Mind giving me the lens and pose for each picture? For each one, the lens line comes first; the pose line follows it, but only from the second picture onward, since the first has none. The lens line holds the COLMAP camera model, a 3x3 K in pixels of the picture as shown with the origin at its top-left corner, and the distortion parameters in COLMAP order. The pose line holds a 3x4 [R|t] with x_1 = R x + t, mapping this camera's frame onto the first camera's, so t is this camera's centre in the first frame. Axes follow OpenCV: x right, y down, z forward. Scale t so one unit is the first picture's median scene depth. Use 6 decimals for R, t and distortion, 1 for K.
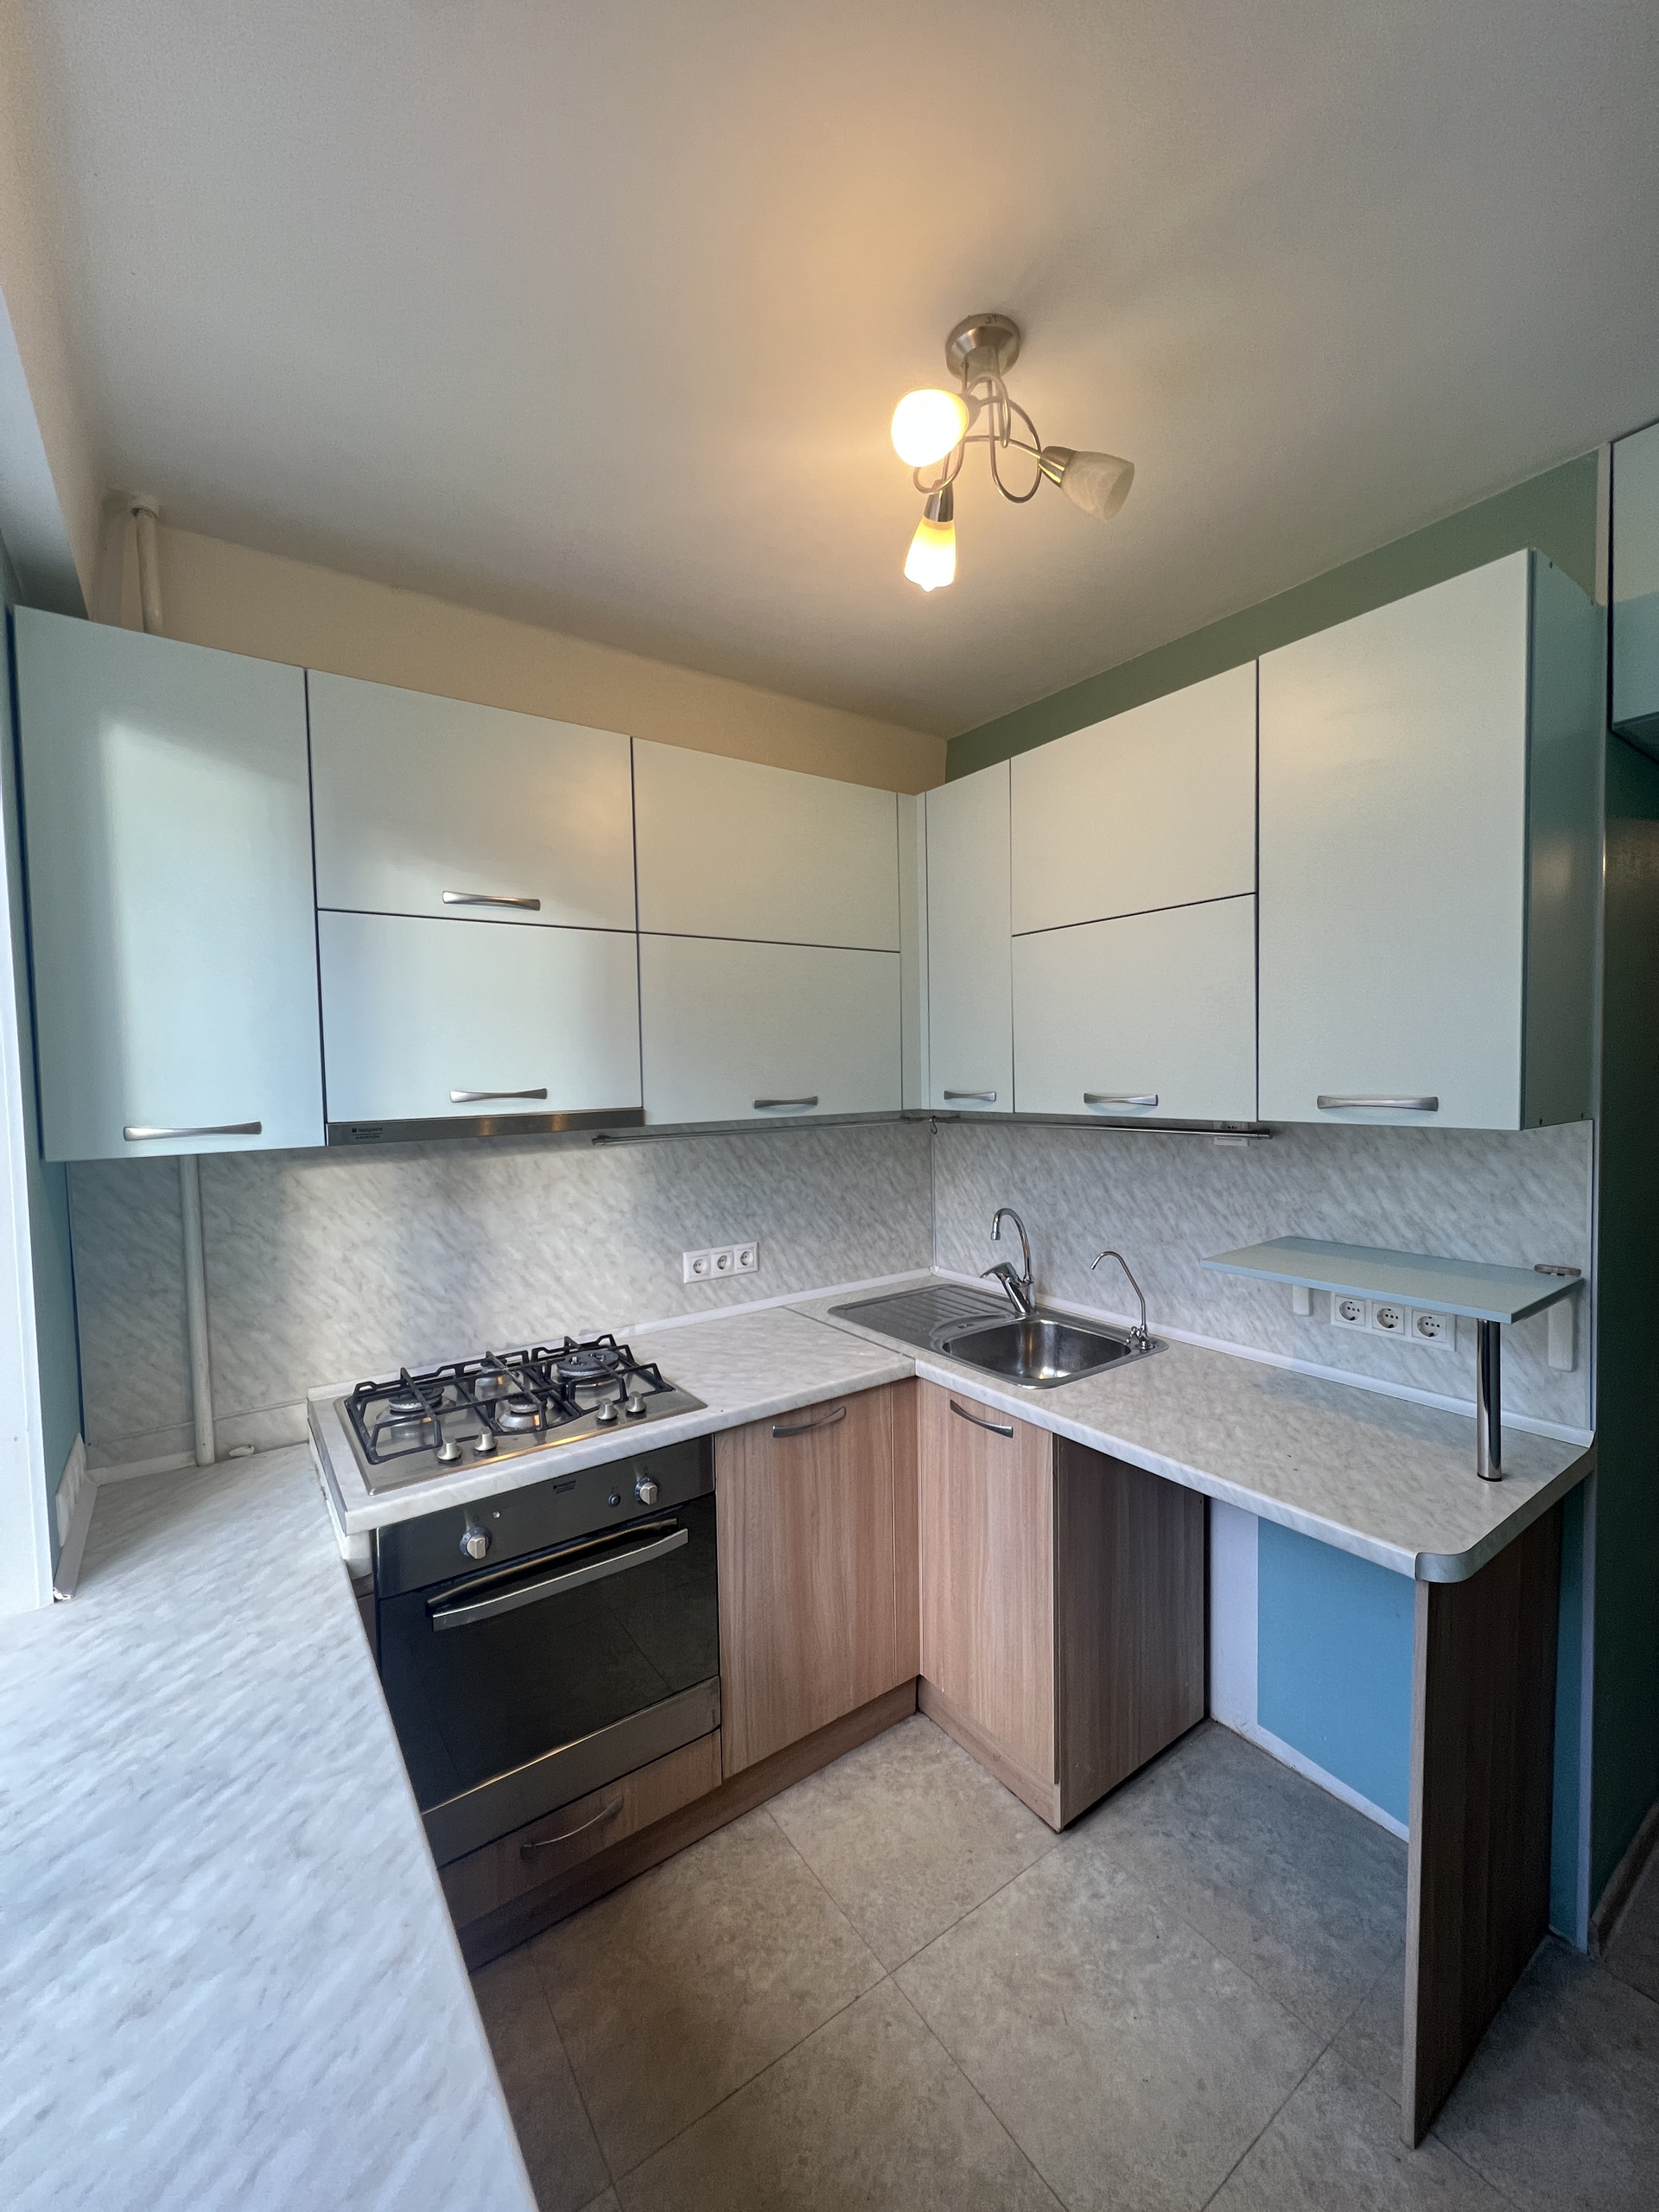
lens RADIAL K [[881.2, 0, 829.5], [0, 881.2, 1106.0], [0, 0, 1]] dist [0.001634, -0.000096]
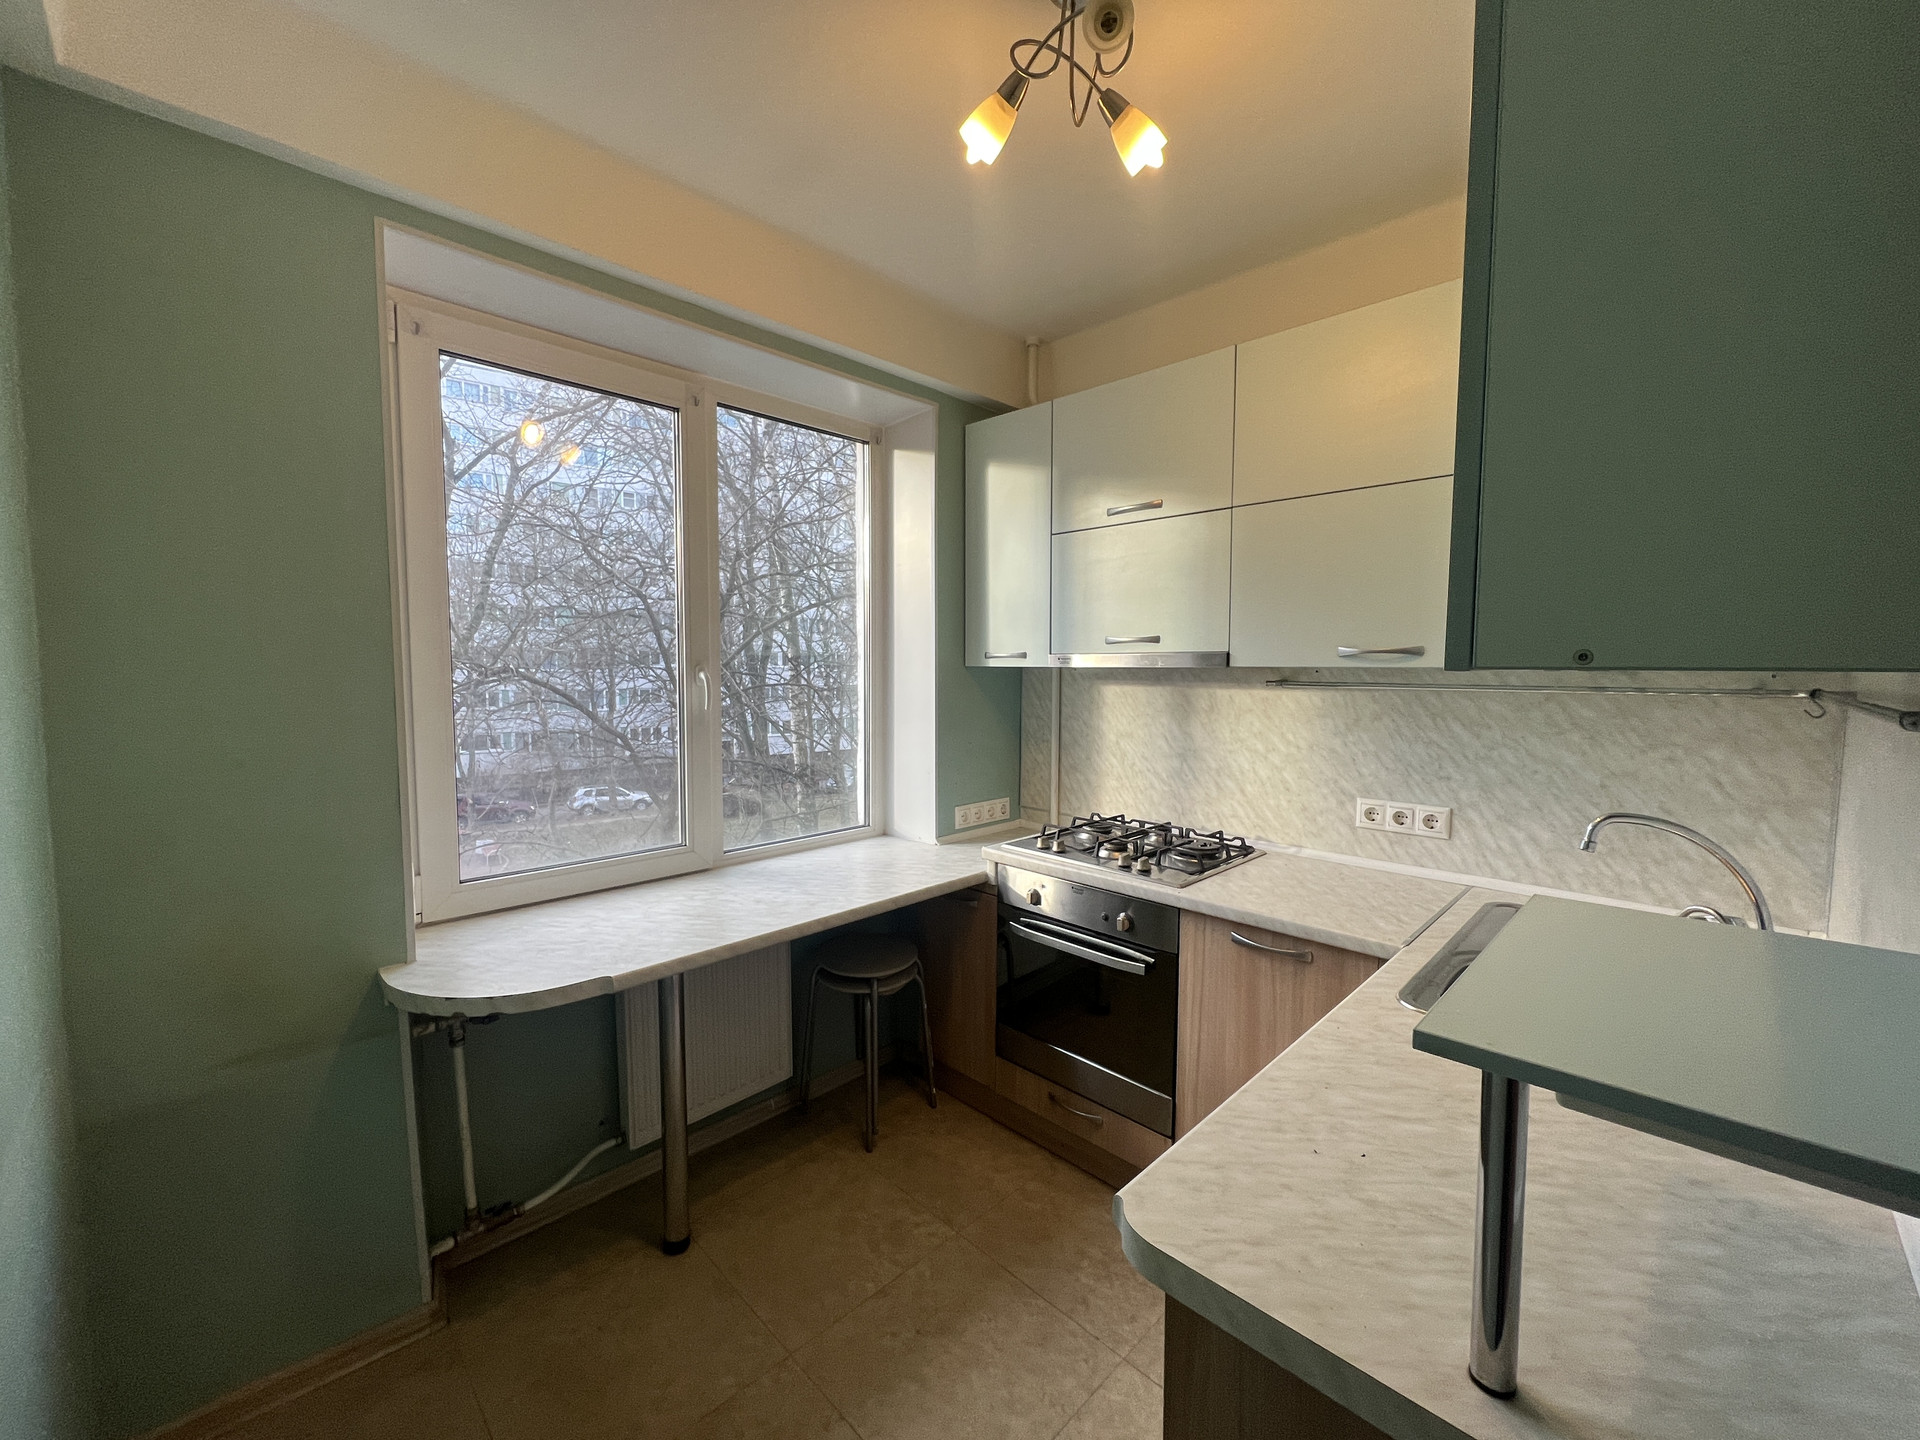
lens RADIAL K [[770.0, 0, 960.0], [0, 770.0, 720.0], [0, 0, 1]] dist [-0.000959, 0.000498]
pose [[0.173125, 0.093227, -0.980478, 0.689993], [-0.047501, 0.995142, 0.086234, 0.018736], [0.983754, 0.031644, 0.176713, 0.393526]]
